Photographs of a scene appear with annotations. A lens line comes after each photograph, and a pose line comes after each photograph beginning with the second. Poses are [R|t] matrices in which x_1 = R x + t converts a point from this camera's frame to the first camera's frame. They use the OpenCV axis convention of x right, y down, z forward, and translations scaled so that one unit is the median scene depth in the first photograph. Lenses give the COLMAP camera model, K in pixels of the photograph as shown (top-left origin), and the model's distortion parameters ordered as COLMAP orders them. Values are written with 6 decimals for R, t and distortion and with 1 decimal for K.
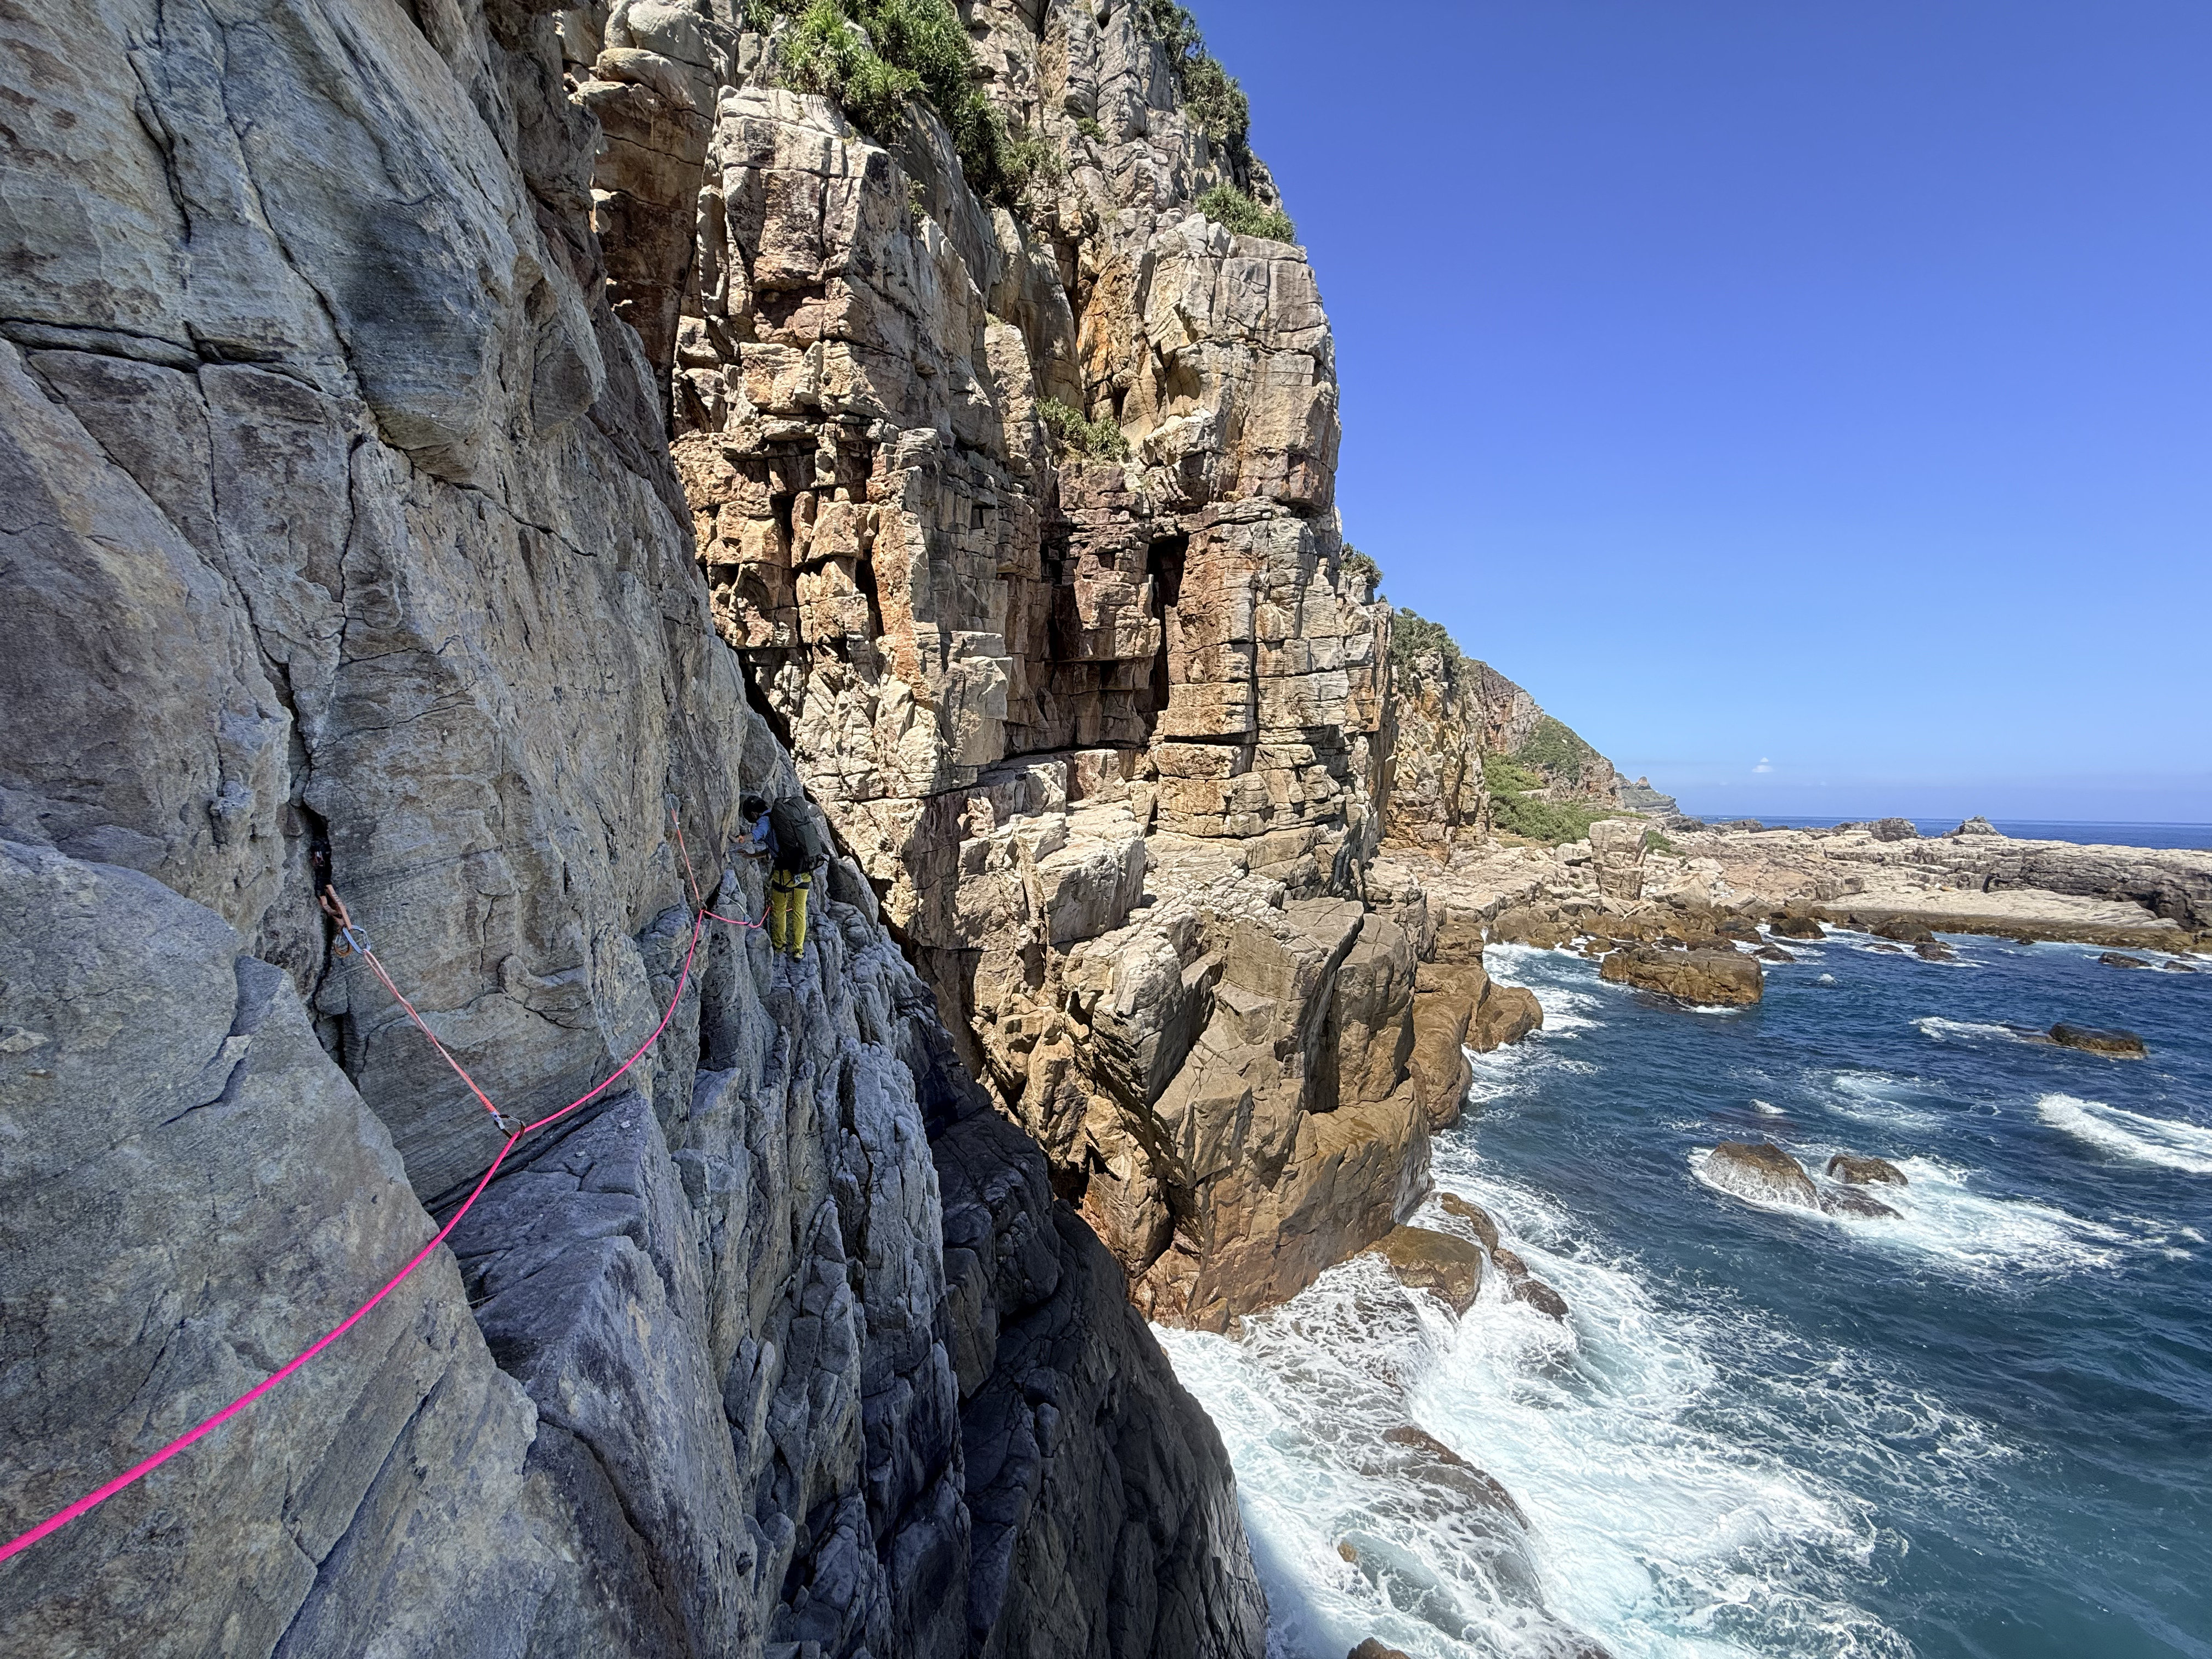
lens RADIAL K [[880.5, 0, 1102.4], [0, 880.5, 829.9], [0, 0, 1]] dist [0.001505, 0.000306]
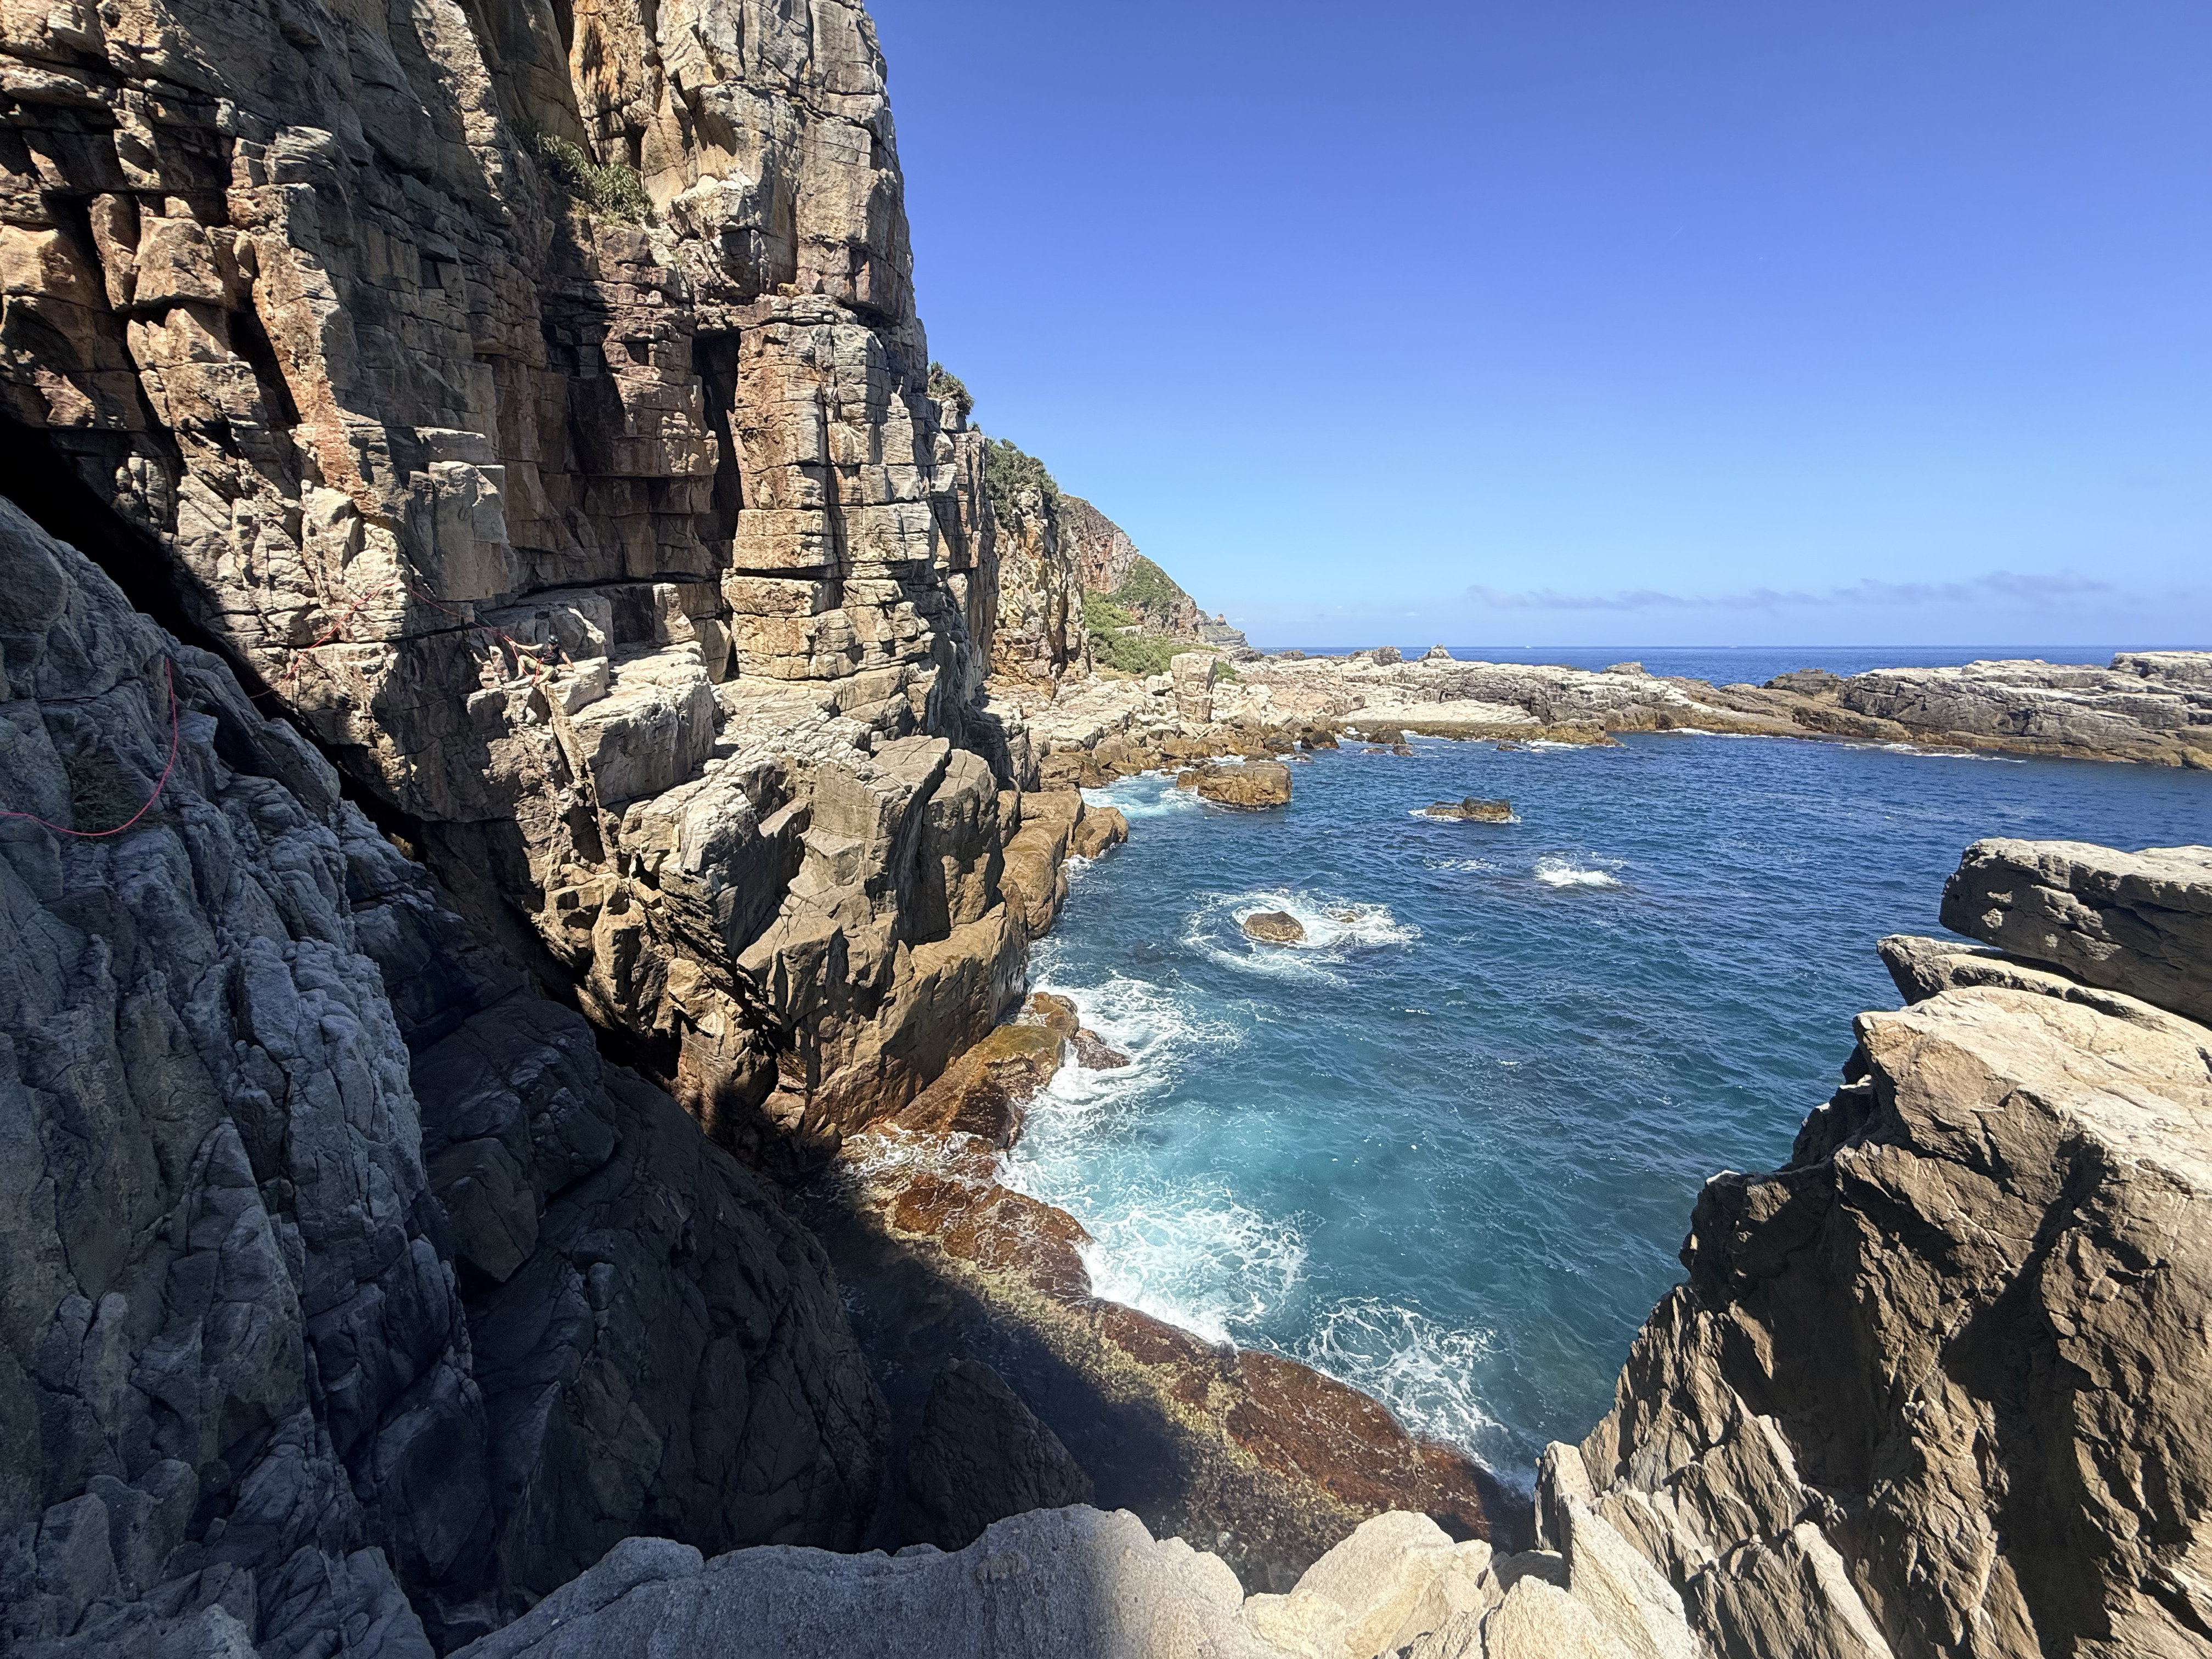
lens RADIAL K [[880.5, 0, 1107.2], [0, 880.5, 828.9], [0, 0, 1]] dist [0.001505, 0.000306]
pose [[0.914860, -0.099466, 0.391329, 0.058481], [0.028848, 0.982808, 0.182363, 0.003972], [-0.402740, -0.155547, 0.902001, -0.023291]]
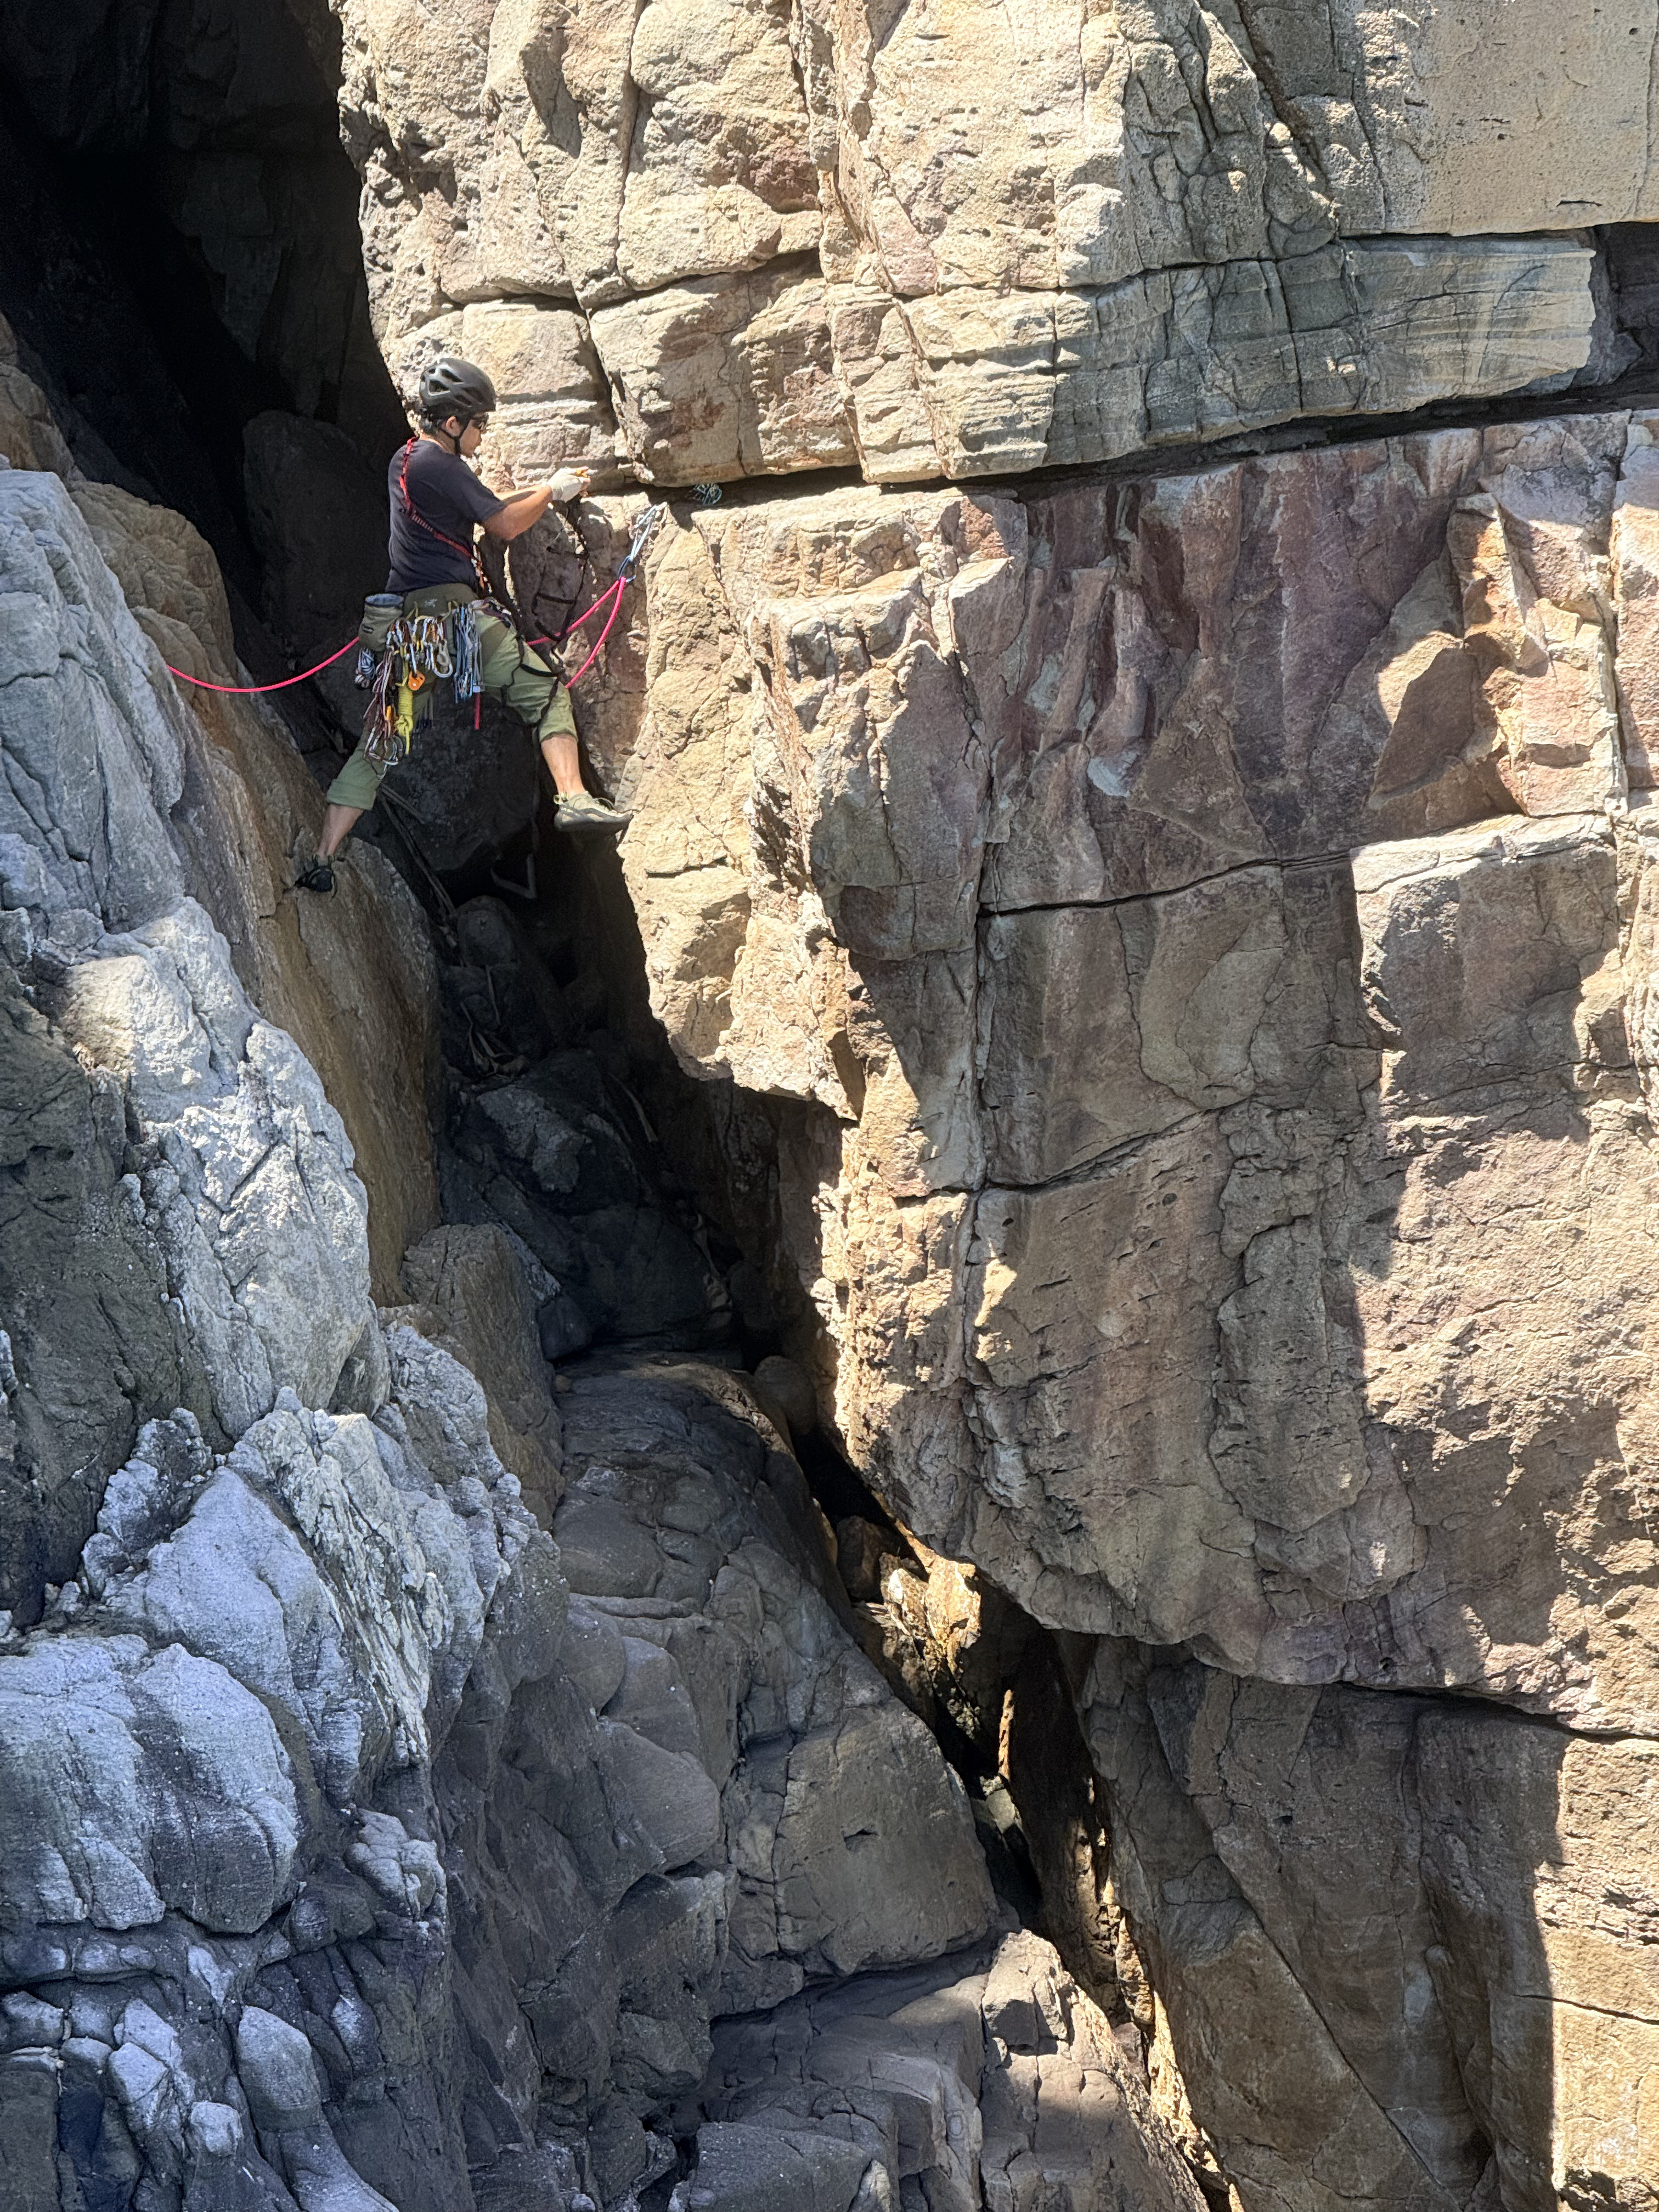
lens RADIAL K [[7689.6, 0, 829.6], [0, 7689.6, 1106.6], [0, 0, 1]] dist [0.239102, 0.000000]
pose [[0.857666, 0.067453, -0.509764, 0.331559], [-0.043689, 0.997333, 0.058464, -0.009560], [0.512348, -0.027872, 0.858325, 0.011395]]
